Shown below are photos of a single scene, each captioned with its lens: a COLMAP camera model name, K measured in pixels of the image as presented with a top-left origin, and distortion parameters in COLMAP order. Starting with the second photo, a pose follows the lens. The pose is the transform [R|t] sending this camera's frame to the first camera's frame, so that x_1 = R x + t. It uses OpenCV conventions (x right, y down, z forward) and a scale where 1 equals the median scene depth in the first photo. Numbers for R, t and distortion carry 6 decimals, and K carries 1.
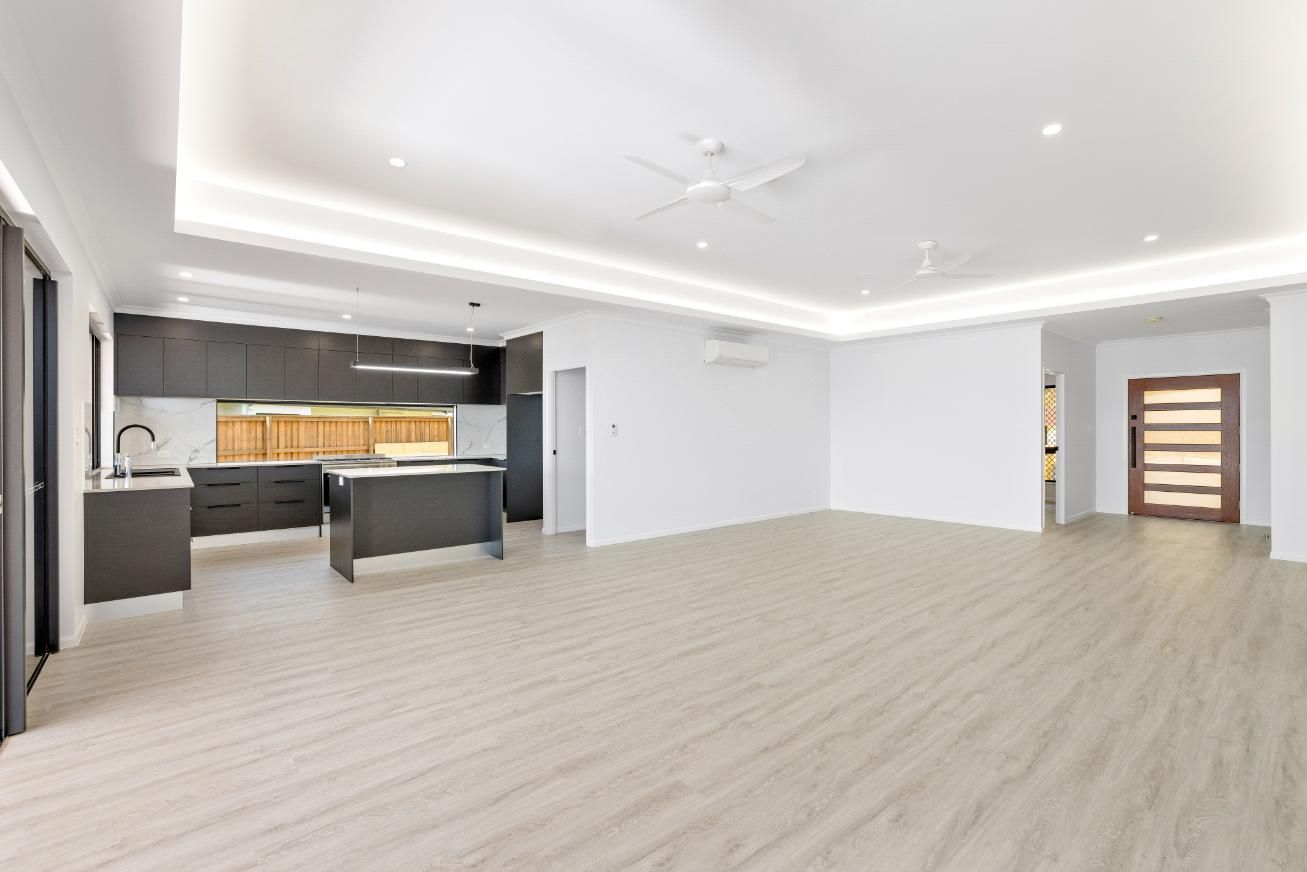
lens RADIAL K [[558.9, 0, 633.4], [0, 558.9, 431.7], [0, 0, 1]] dist [-0.025636, 0.001069]
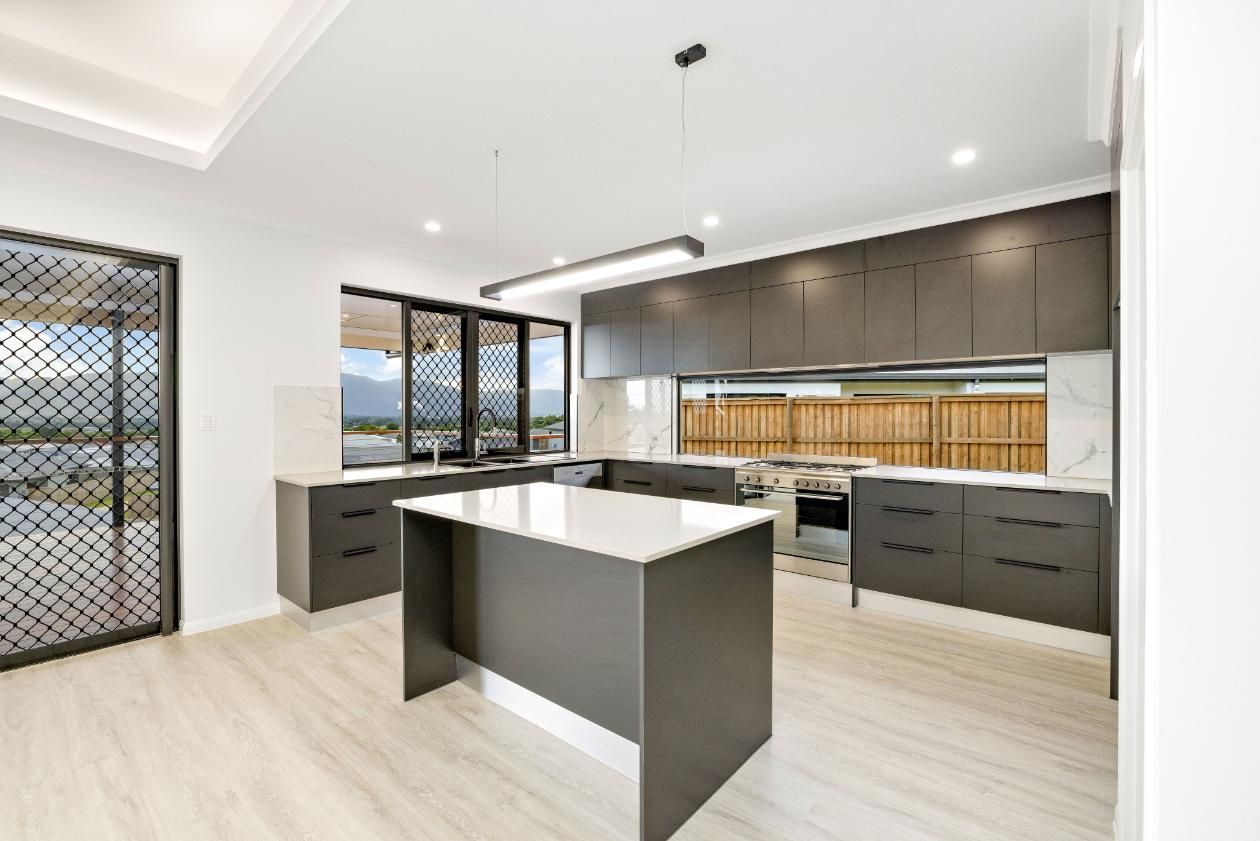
lens RADIAL K [[538.8, 0, 632.9], [0, 538.8, 416.0], [0, 0, 1]] dist [-0.025636, 0.001069]
pose [[0.170727, 0.007945, -0.985286, 0.020781], [-0.002150, 0.999968, 0.007691, -0.004160], [0.985316, 0.000806, 0.170738, 0.433865]]
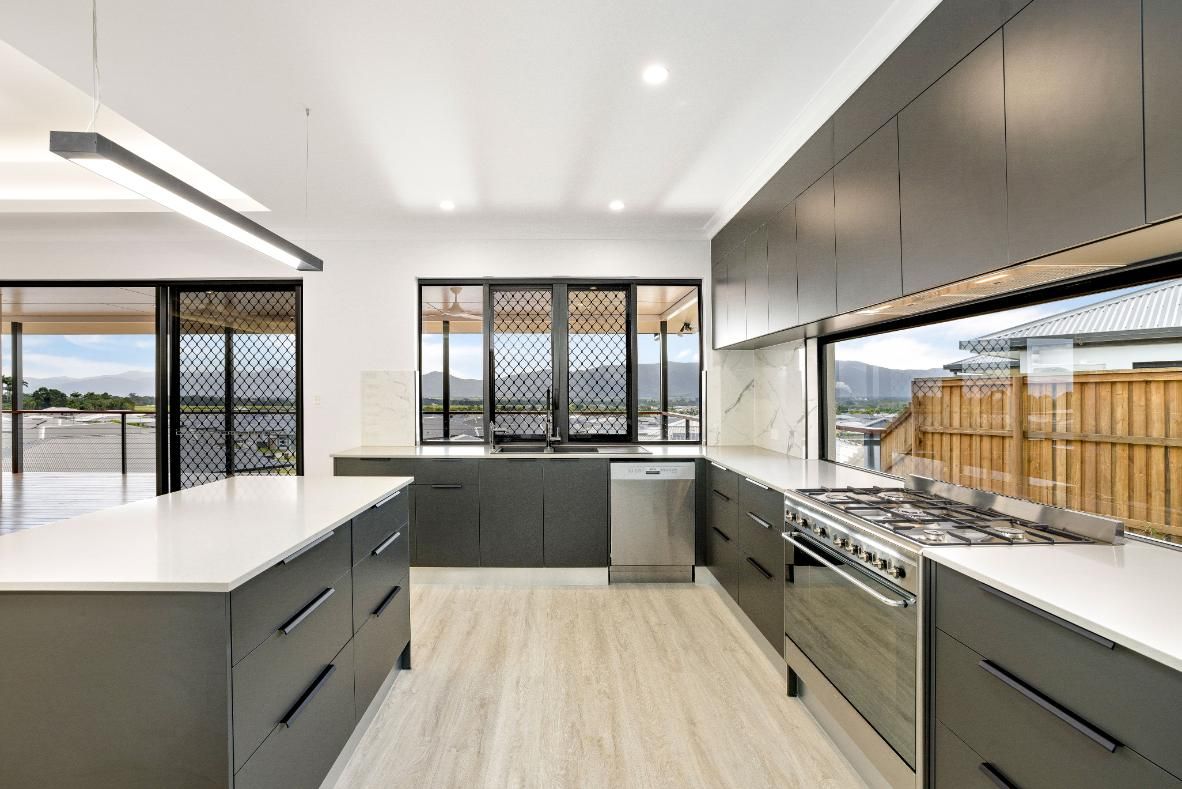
lens RADIAL K [[505.5, 0, 549.2], [0, 505.5, 394.6], [0, 0, 1]] dist [-0.025636, 0.001069]
pose [[-0.634789, 0.001729, -0.772684, -0.122723], [-0.000617, 0.999996, 0.002745, -0.003894], [0.772685, 0.002219, -0.634785, 0.599144]]
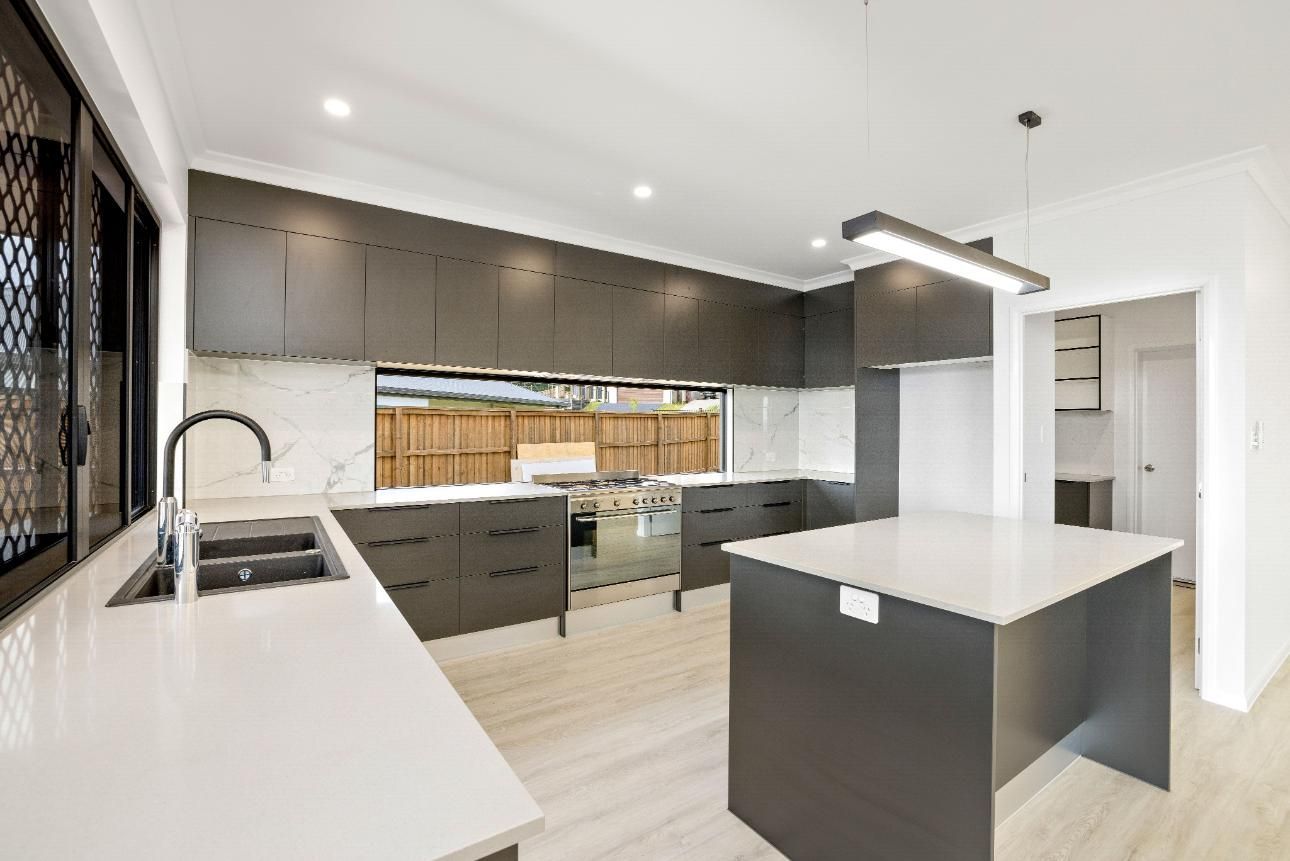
lens RADIAL K [[551.7, 0, 635.1], [0, 551.7, 422.8], [0, 0, 1]] dist [-0.025636, 0.001069]
pose [[0.993968, 0.010108, -0.109200, -0.248546], [-0.011417, 0.999870, -0.011365, -0.002079], [0.109071, 0.012543, 0.993955, 0.279465]]
